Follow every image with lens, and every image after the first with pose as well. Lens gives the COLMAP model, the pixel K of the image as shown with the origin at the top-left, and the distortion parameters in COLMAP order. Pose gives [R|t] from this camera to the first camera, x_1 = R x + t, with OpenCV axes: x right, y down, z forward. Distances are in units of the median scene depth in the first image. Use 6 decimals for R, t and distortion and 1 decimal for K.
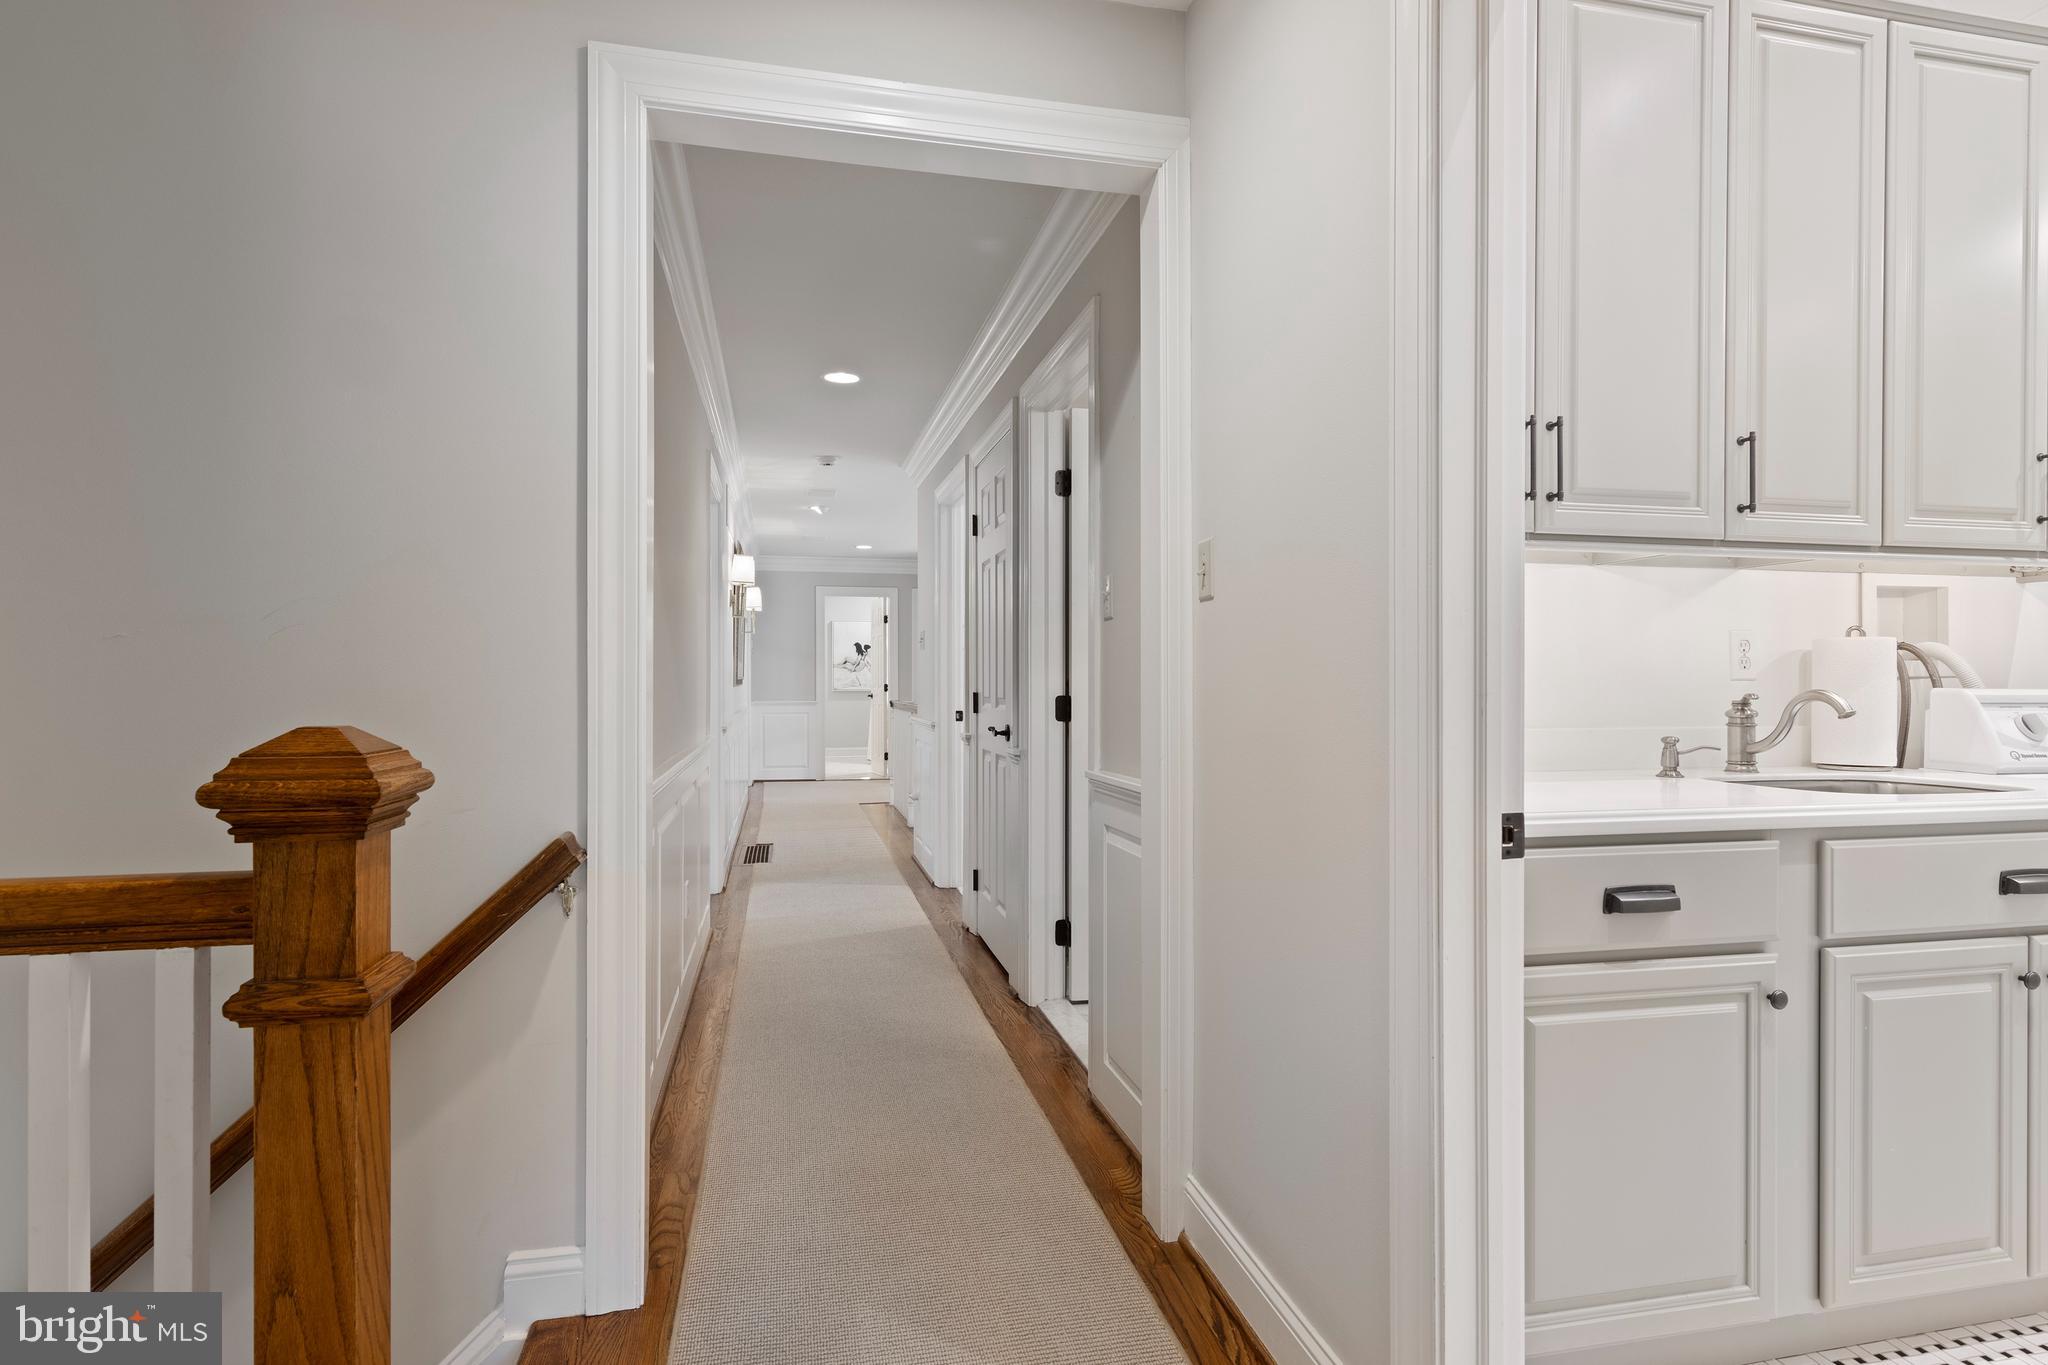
lens RADIAL K [[1050.6, 0, 1020.4], [0, 1050.6, 681.7], [0, 0, 1]] dist [-0.006986, -0.000221]
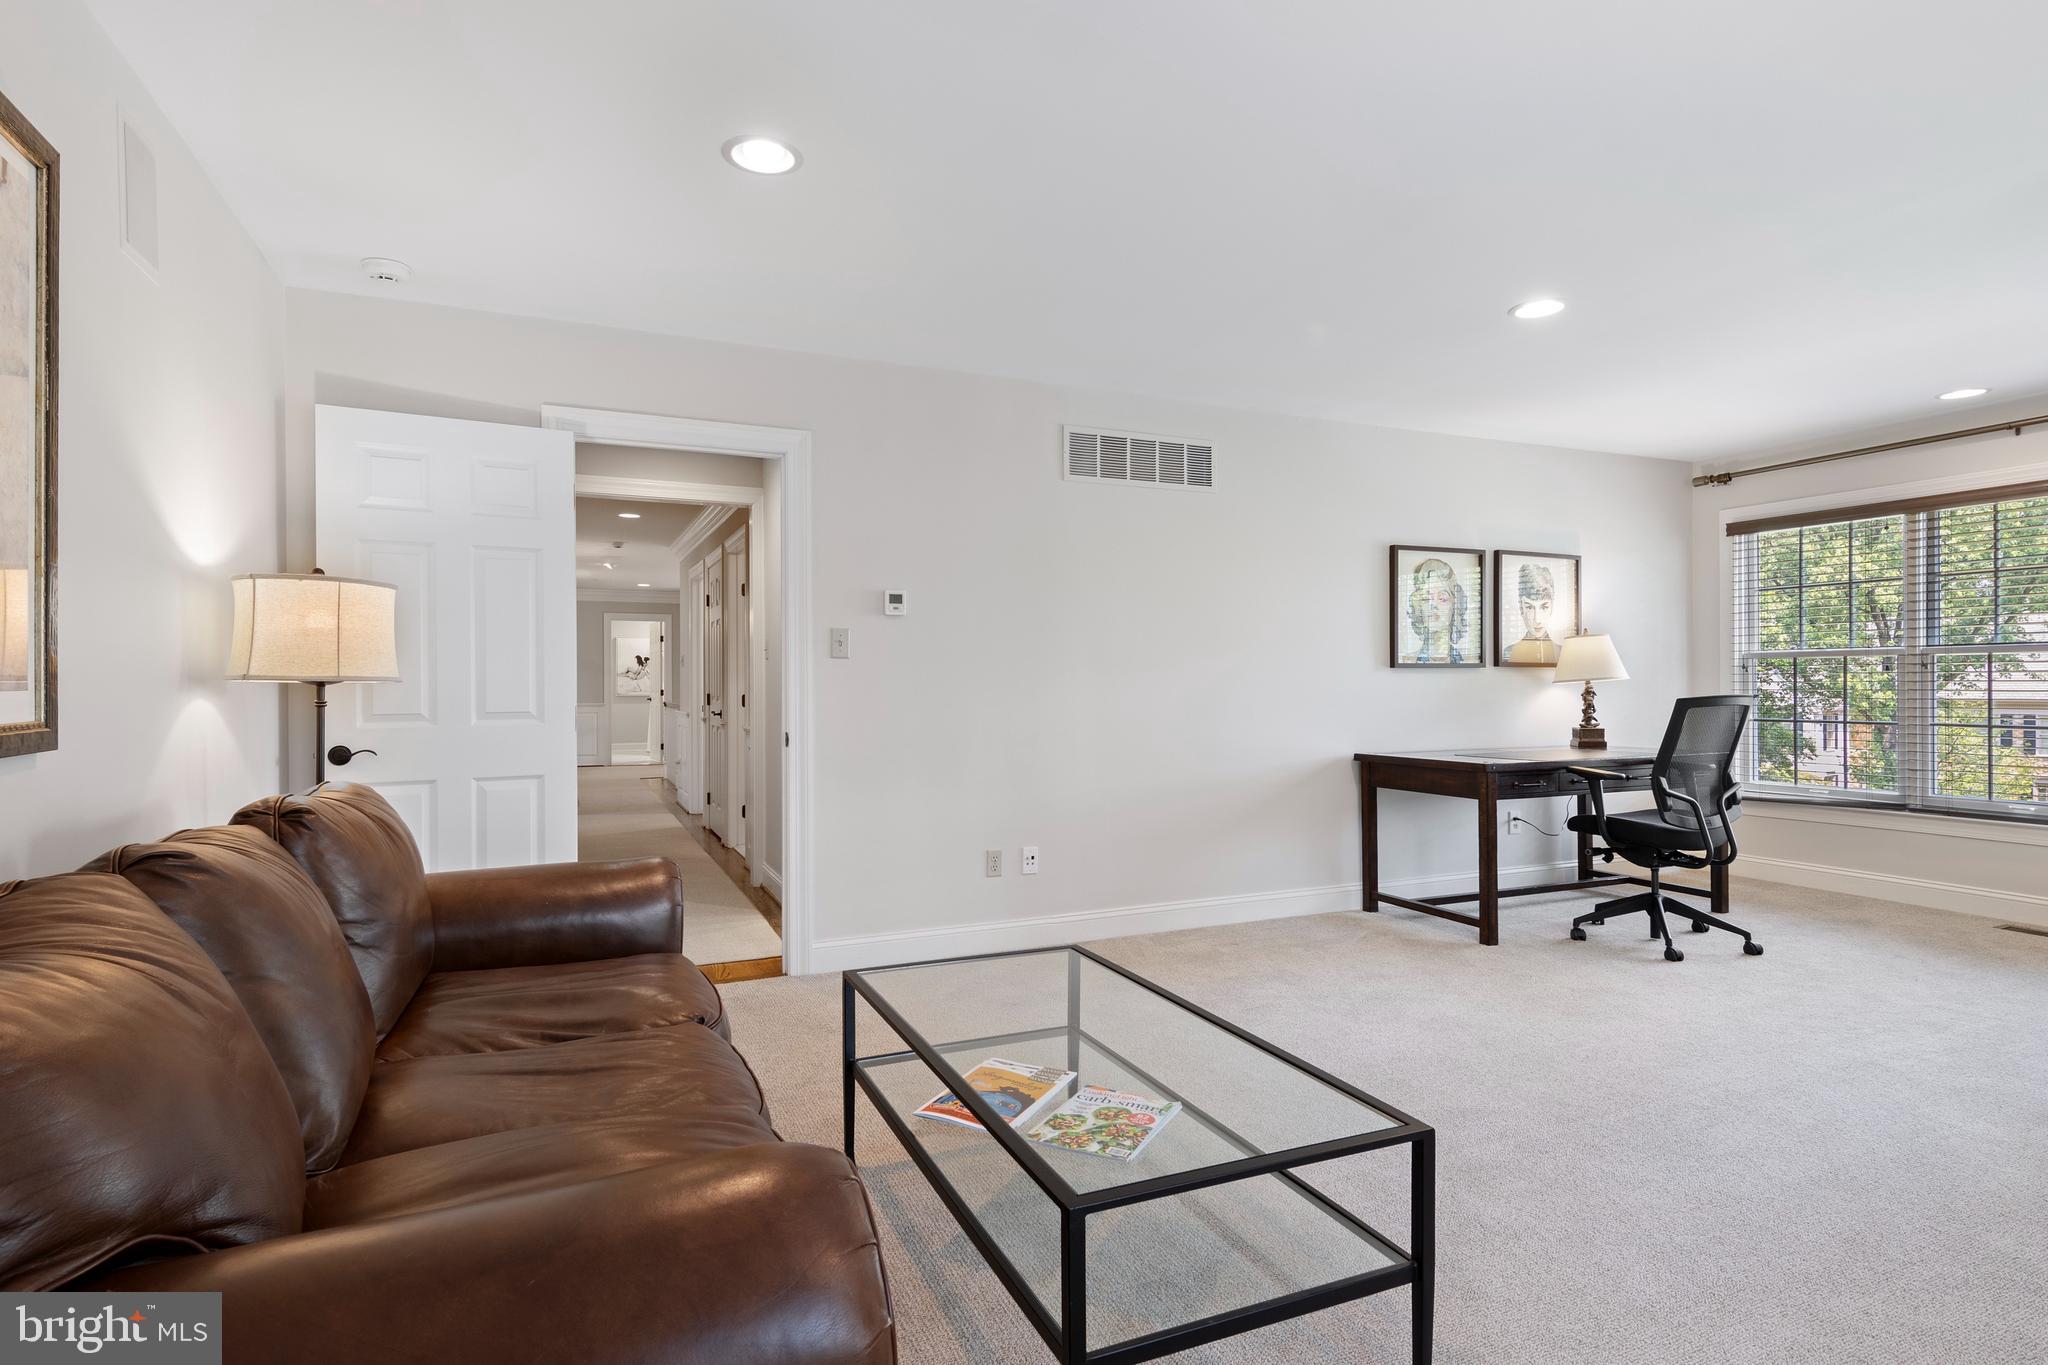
lens RADIAL K [[1050.6, 0, 1013.6], [0, 1050.6, 682.2], [0, 0, 1]] dist [-0.006986, -0.000221]
pose [[0.981900, -0.003207, 0.189373, 0.122822], [0.004031, 0.999984, -0.003968, -0.000467], [-0.189357, 0.004659, 0.981897, -0.817496]]
